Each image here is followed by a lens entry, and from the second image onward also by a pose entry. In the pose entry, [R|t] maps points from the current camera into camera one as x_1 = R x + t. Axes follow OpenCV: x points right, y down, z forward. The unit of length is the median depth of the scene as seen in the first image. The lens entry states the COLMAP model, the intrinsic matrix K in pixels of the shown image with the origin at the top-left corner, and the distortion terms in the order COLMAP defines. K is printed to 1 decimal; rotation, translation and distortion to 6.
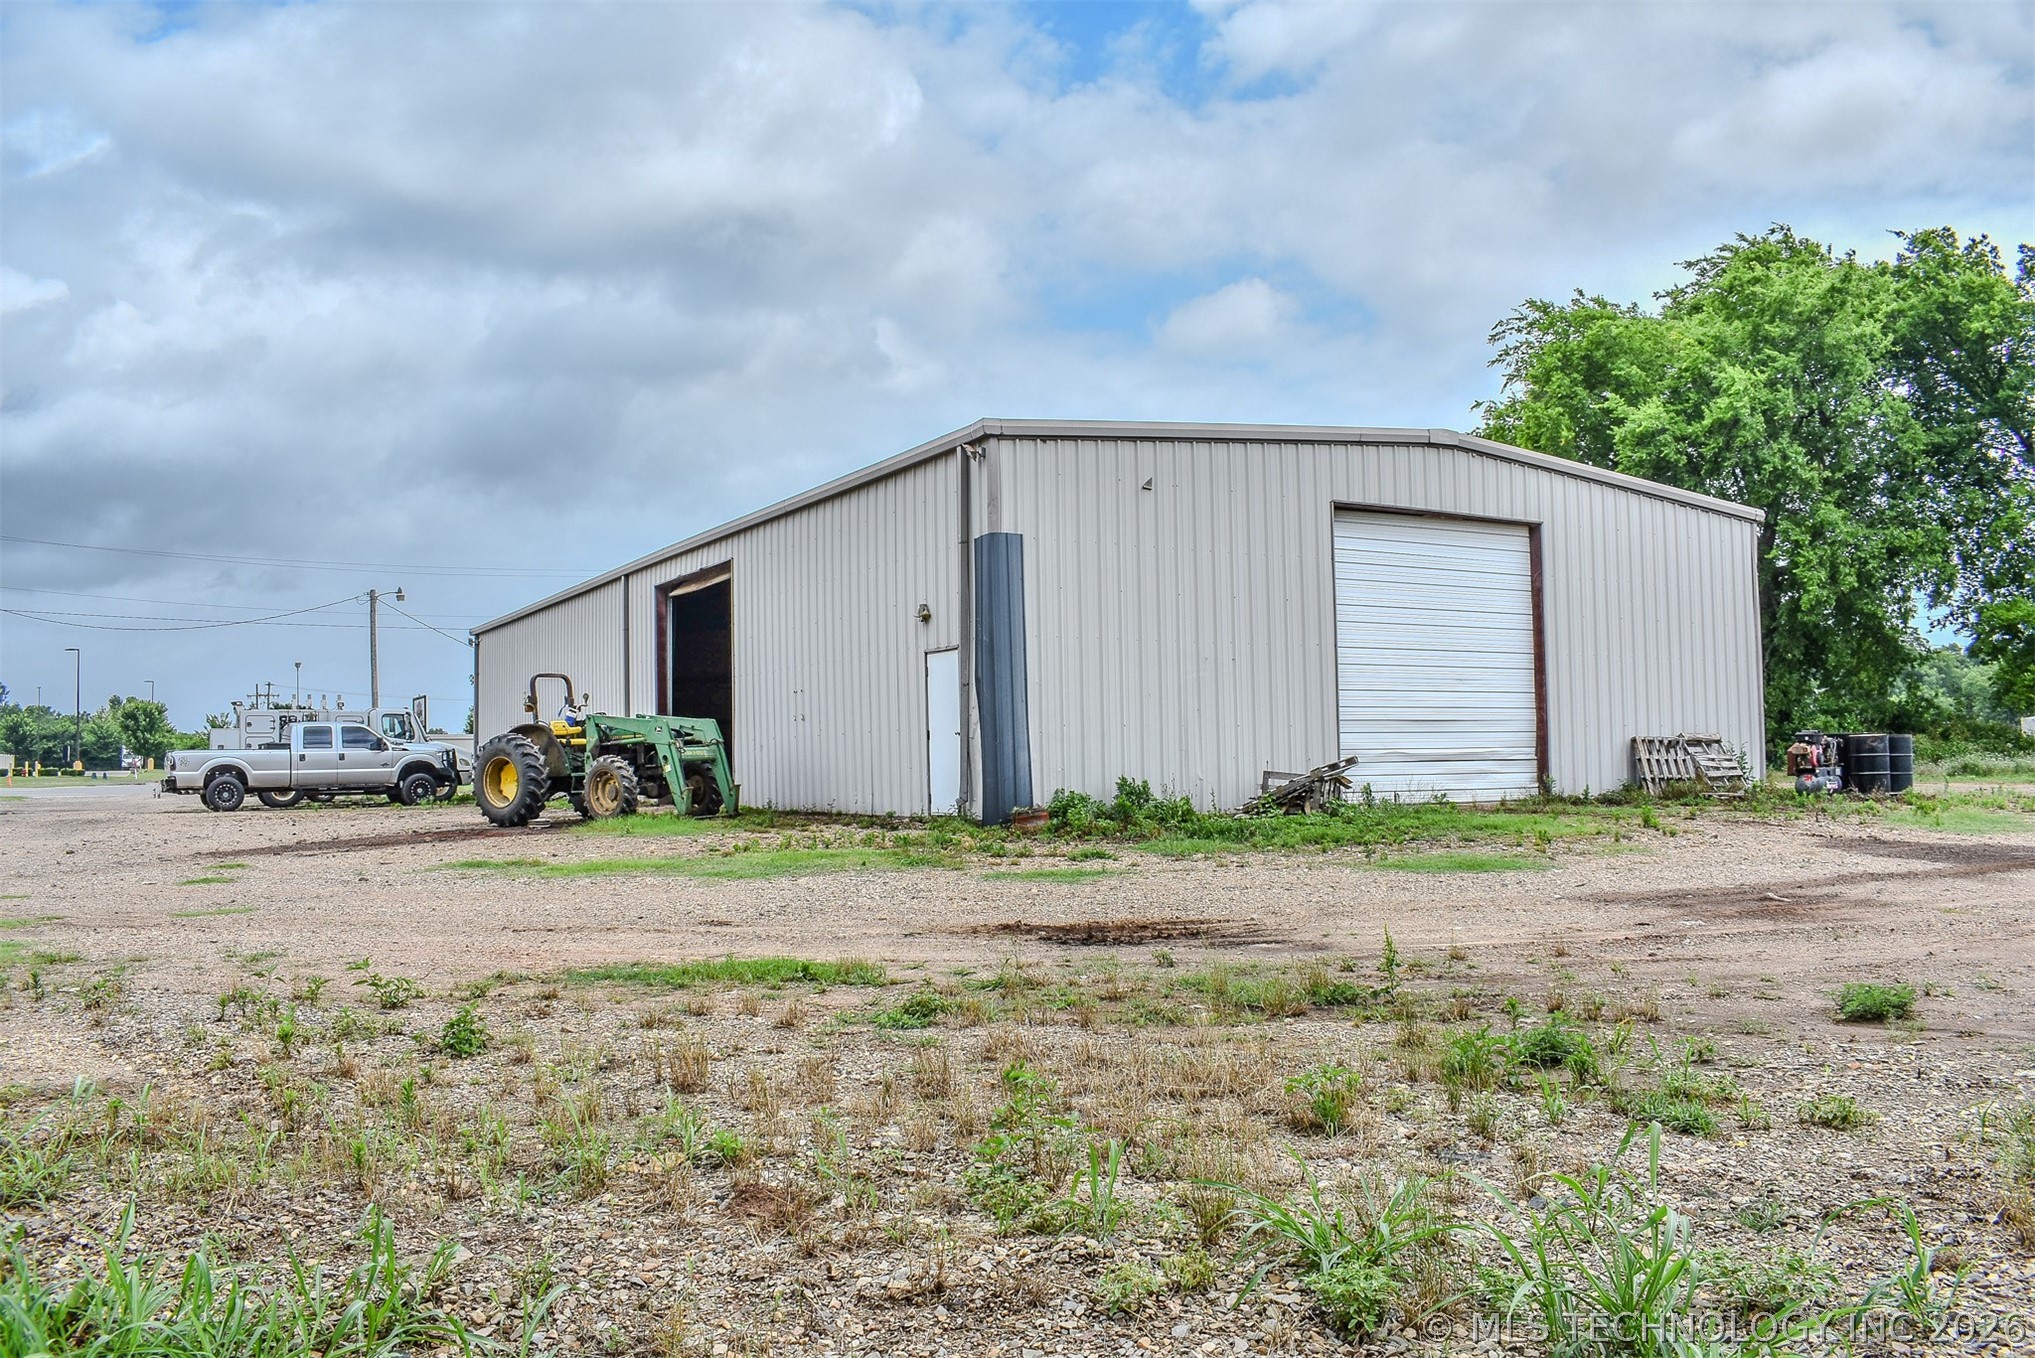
lens RADIAL K [[1597.7, 0, 1017.5], [0, 1597.7, 679.0], [0, 0, 1]] dist [-0.097758, 0.022021]
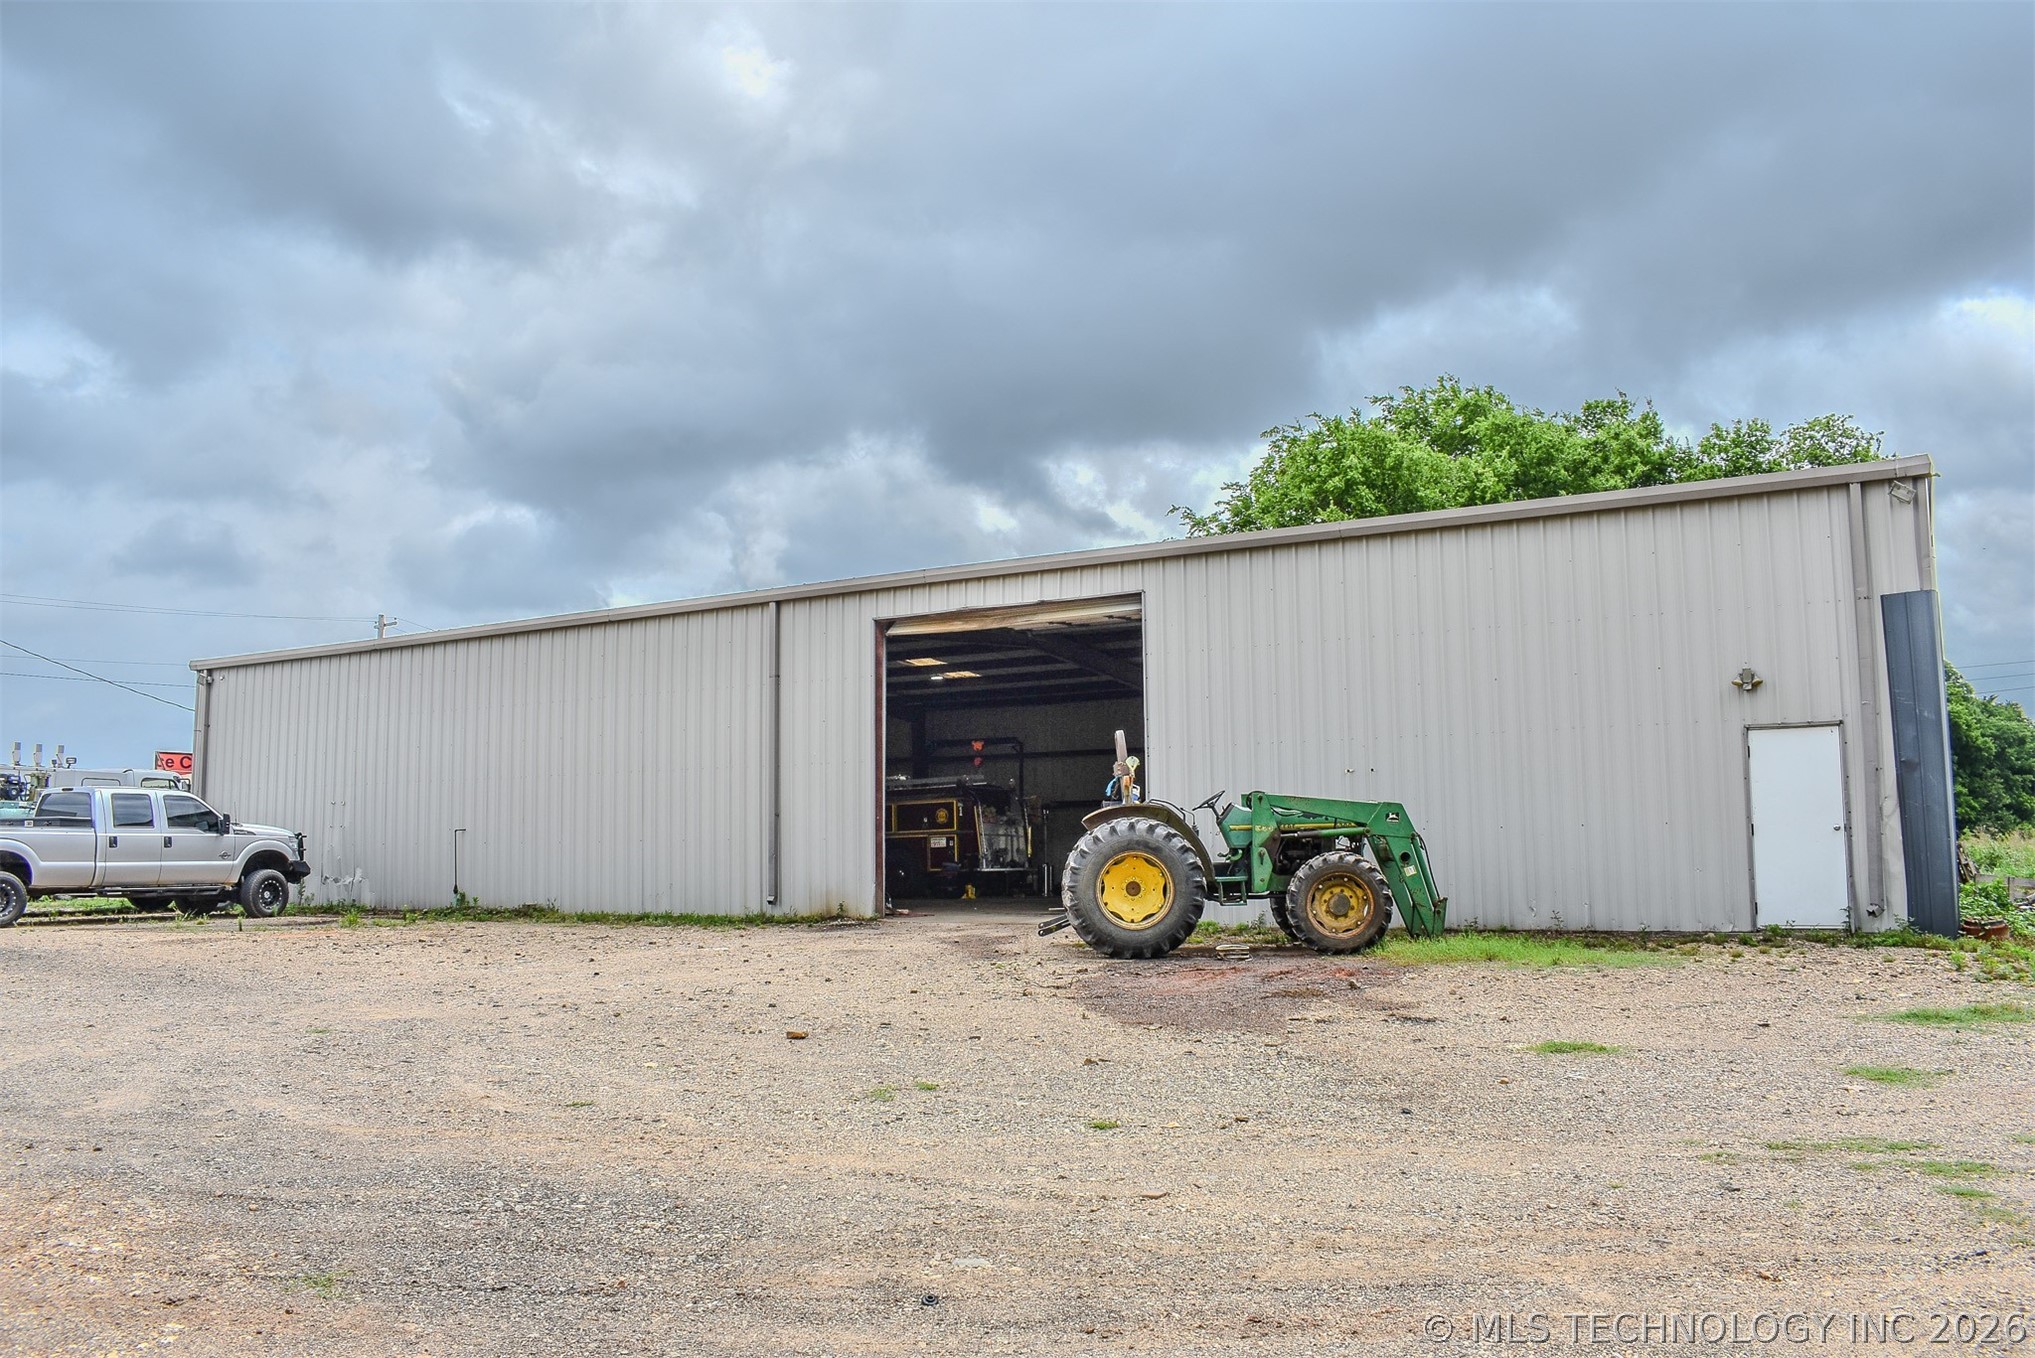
lens RADIAL K [[1597.7, 0, 1017.5], [0, 1597.7, 679.0], [0, 0, 1]] dist [-0.097758, 0.022021]
pose [[0.882363, 0.064214, 0.466168, -0.582656], [-0.034591, 0.996816, -0.071836, 0.022353], [-0.469297, 0.047260, 0.881775, 0.364321]]
